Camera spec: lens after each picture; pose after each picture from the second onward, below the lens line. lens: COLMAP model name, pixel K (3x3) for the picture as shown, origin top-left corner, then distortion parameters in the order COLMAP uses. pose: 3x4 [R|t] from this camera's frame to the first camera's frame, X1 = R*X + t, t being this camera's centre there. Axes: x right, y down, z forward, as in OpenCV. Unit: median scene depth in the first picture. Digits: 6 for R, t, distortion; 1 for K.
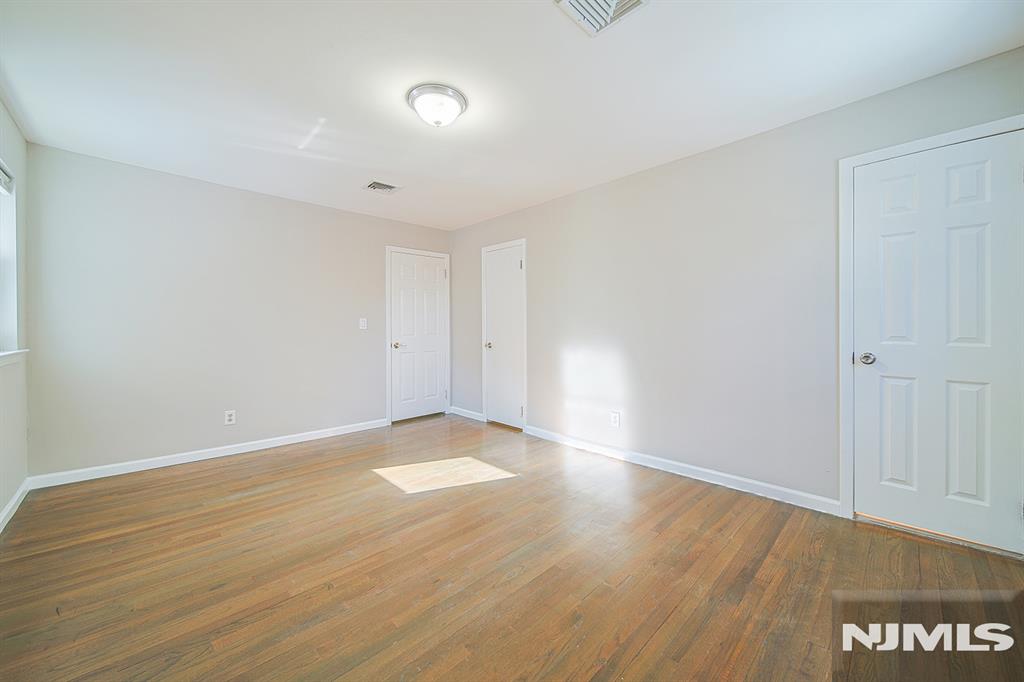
lens RADIAL K [[387.3, 0, 513.1], [0, 387.3, 334.2], [0, 0, 1]] dist [0.000181, -0.000017]
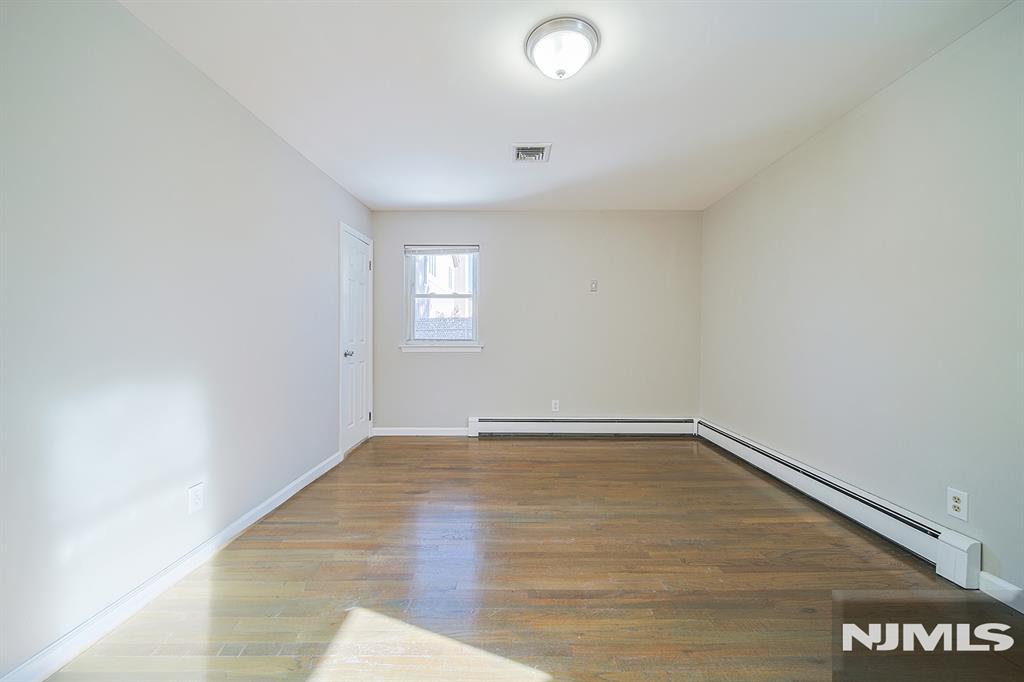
lens RADIAL K [[387.3, 0, 513.1], [0, 387.3, 334.2], [0, 0, 1]] dist [0.000181, -0.000017]
pose [[-0.717759, 0.006175, 0.696265, -0.883505], [0.009702, 0.999952, 0.001134, -0.009989], [-0.696224, 0.007569, -0.717784, 2.095348]]
